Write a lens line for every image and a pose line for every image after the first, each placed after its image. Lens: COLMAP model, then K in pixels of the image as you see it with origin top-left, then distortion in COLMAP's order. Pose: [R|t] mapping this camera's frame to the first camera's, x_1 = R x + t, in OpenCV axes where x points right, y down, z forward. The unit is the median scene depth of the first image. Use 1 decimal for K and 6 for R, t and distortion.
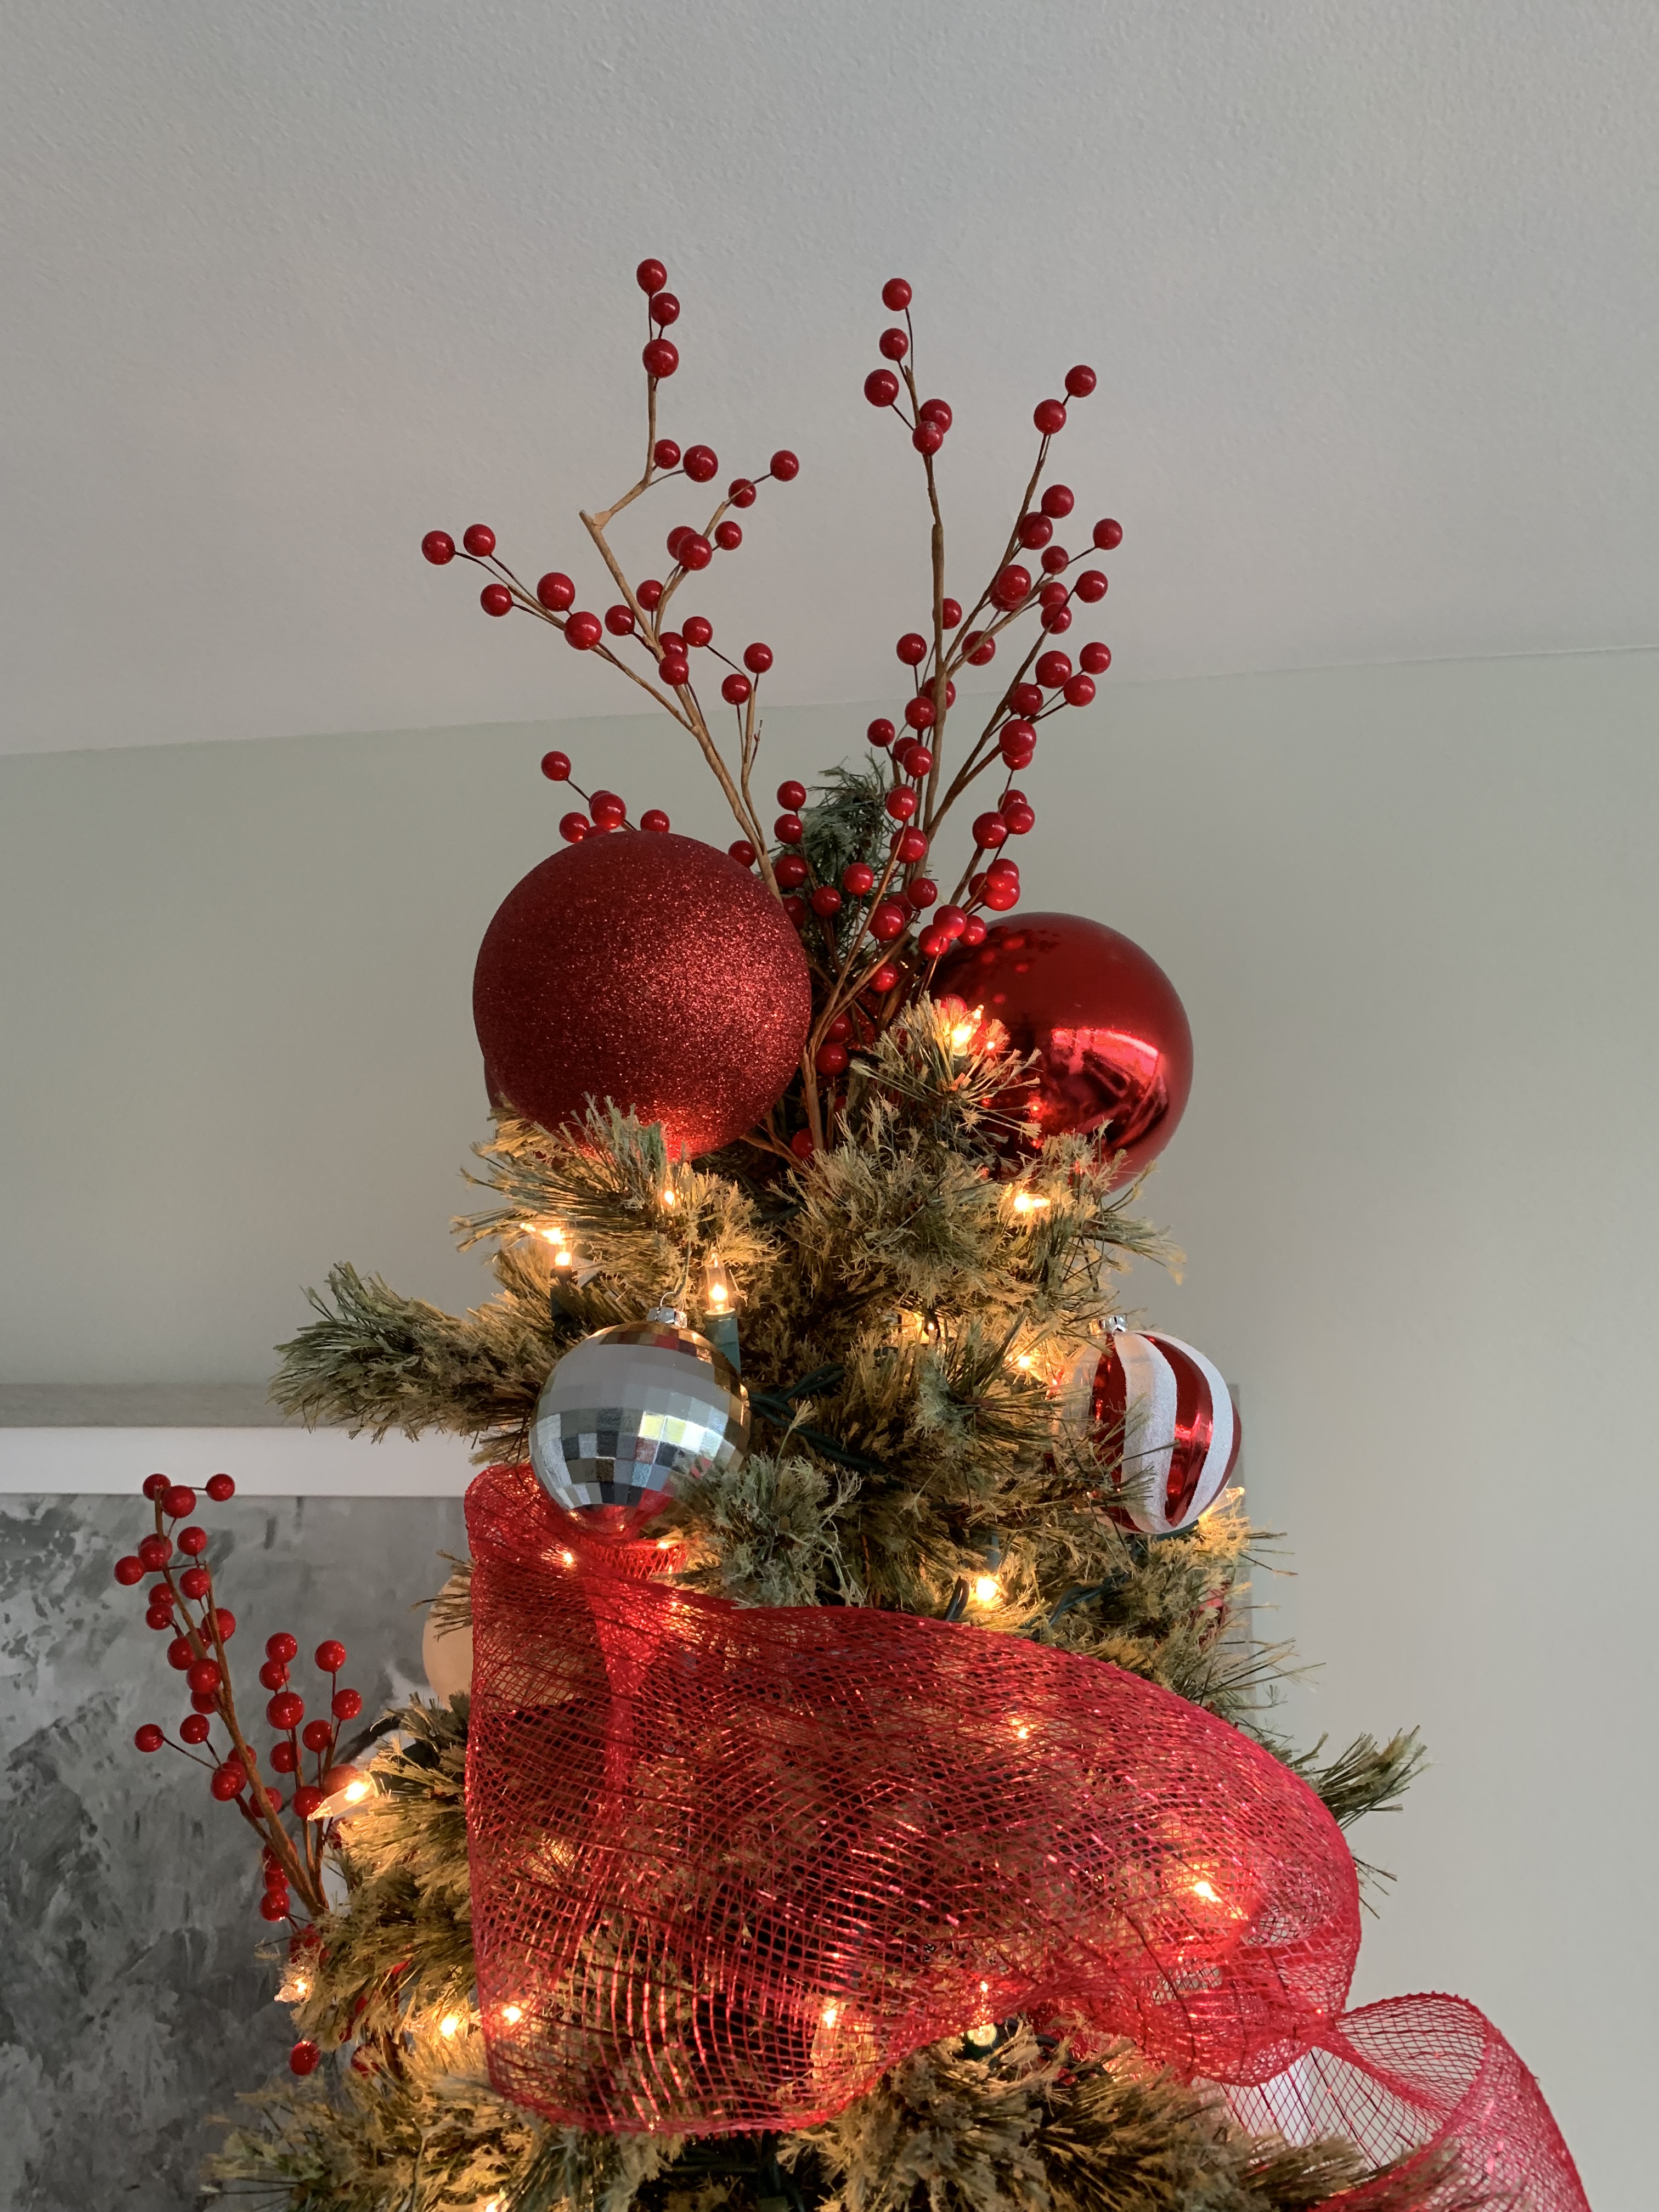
lens RADIAL K [[1674.4, 0, 830.5], [0, 1674.4, 1104.5], [0, 0, 1]] dist [0.005813, 0.003376]
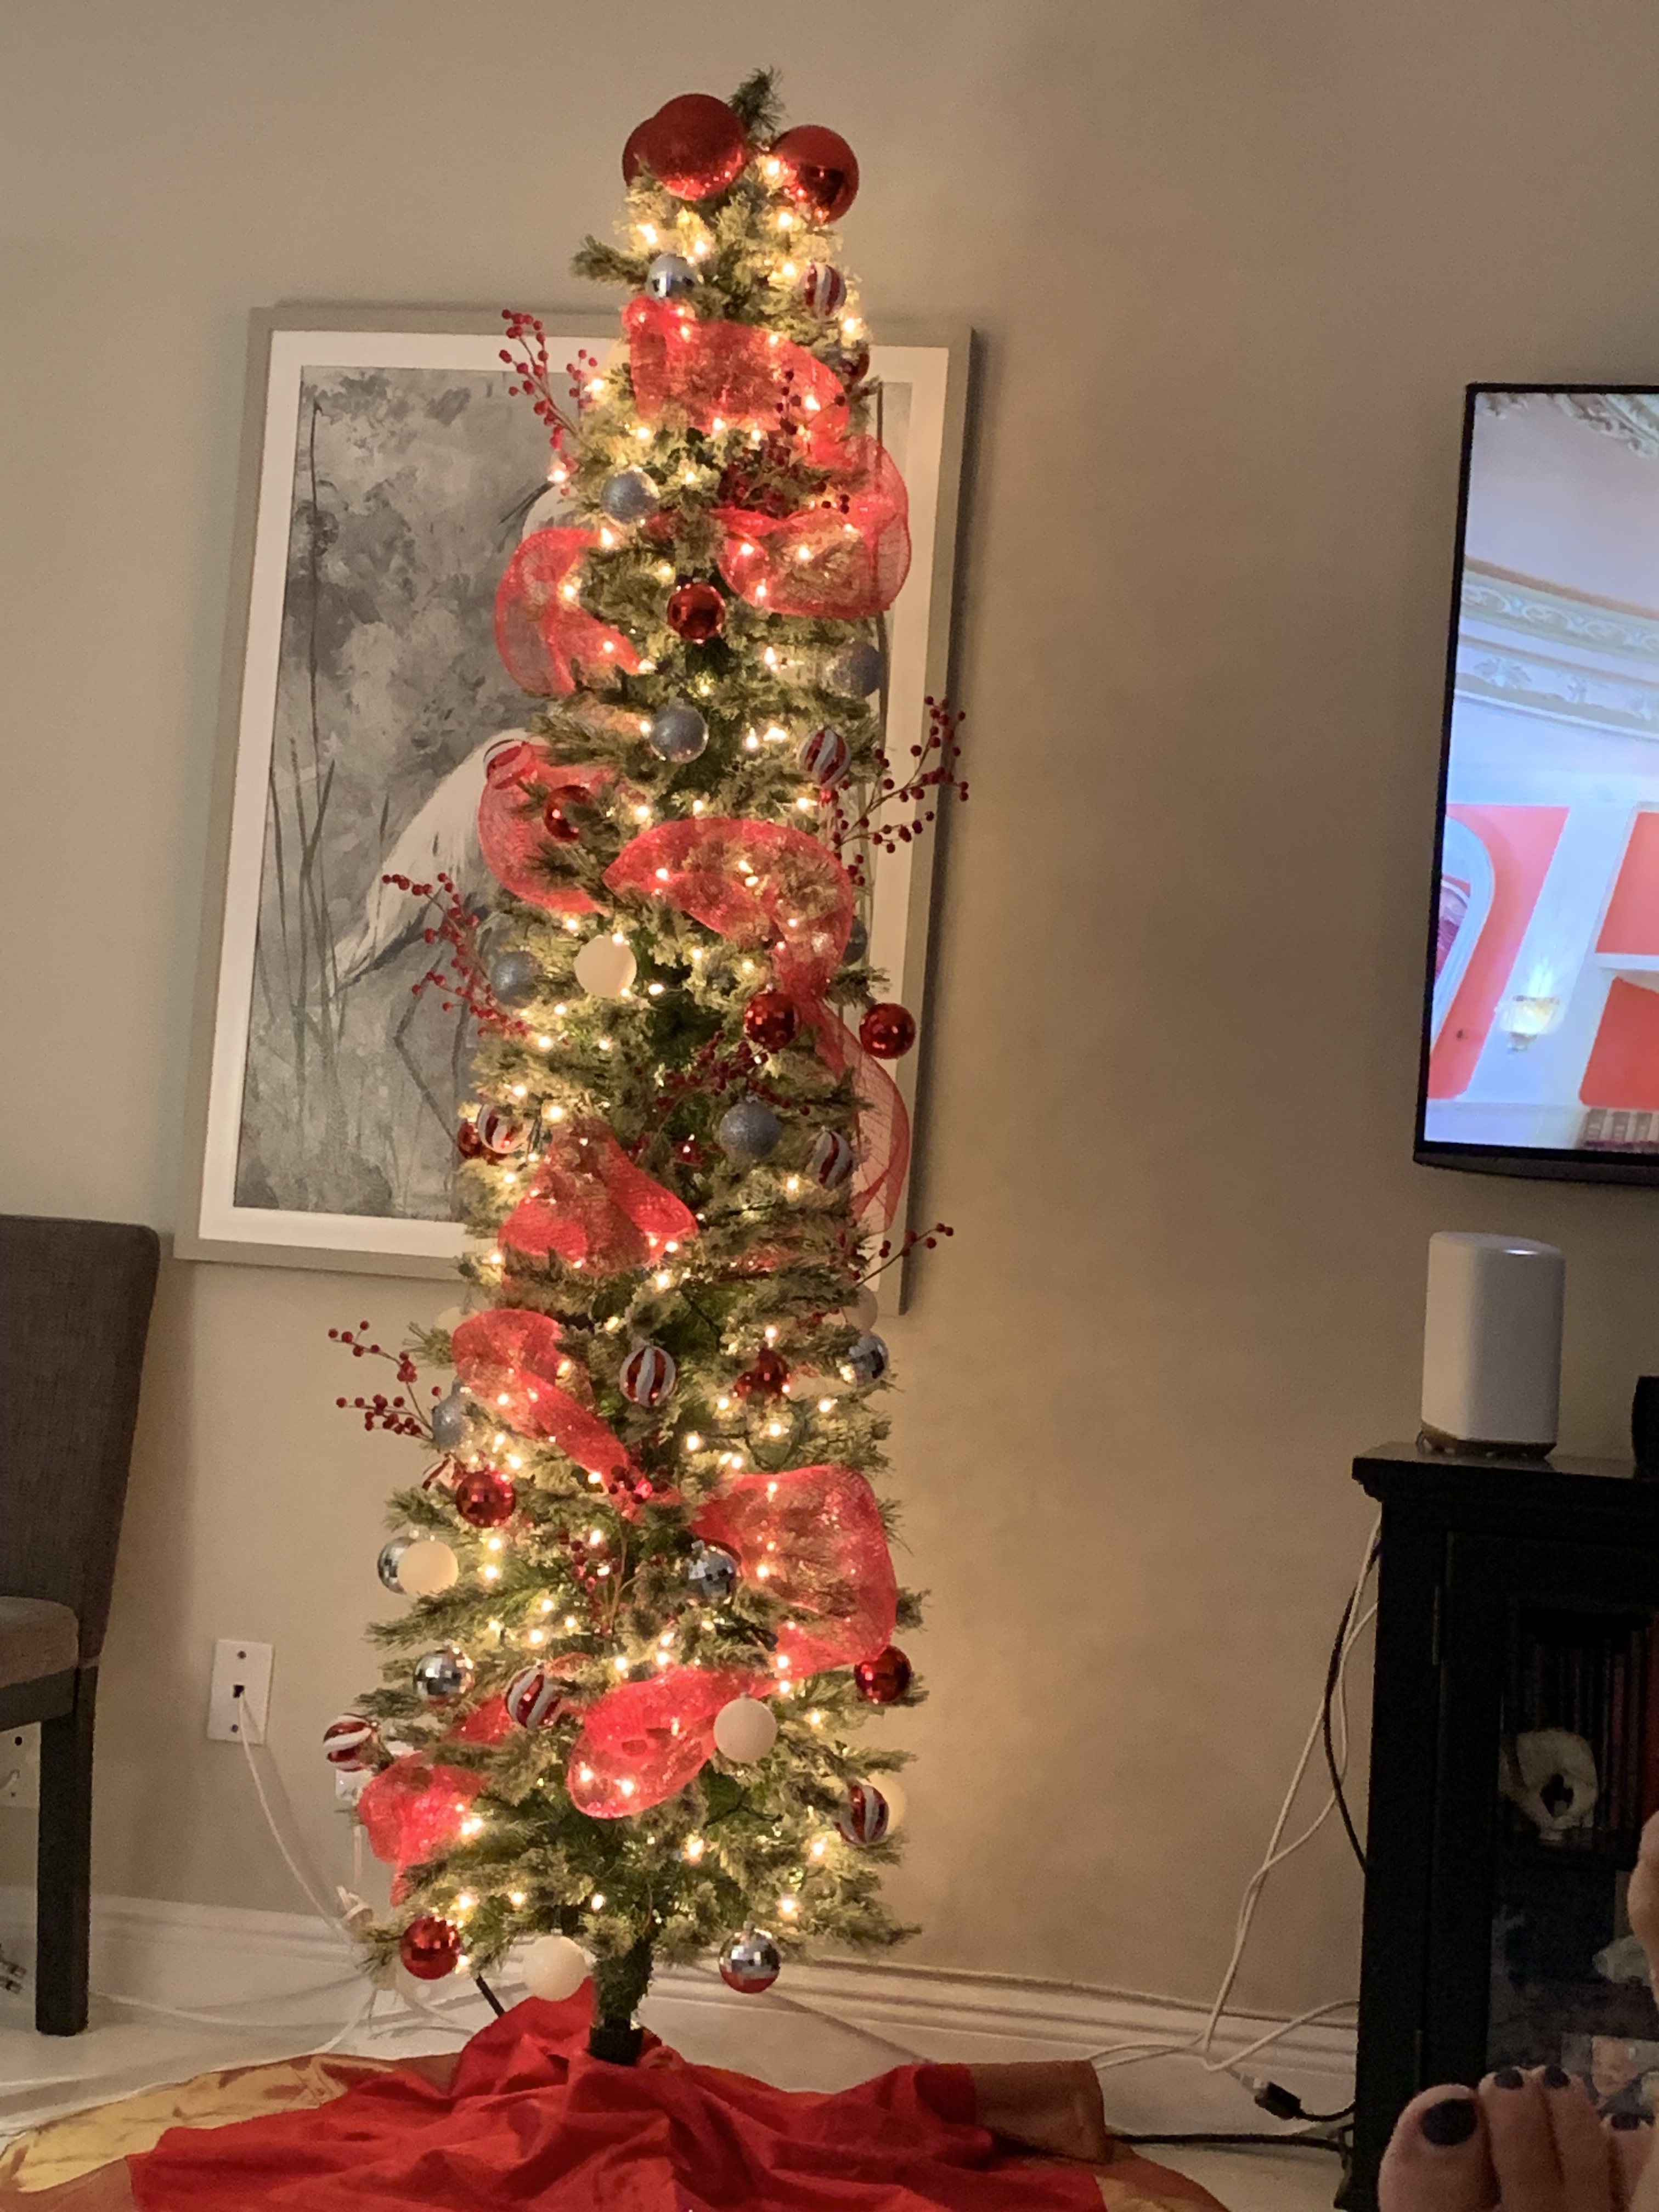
lens RADIAL K [[3539.1, 0, 830.8], [0, 3539.1, 1106.5], [0, 0, 1]] dist [0.044755, 0.000000]
pose [[0.995928, 0.049596, -0.075279, 0.425883], [-0.024995, 0.954238, 0.298001, -0.192758], [0.086613, -0.294906, 0.951593, -3.247984]]
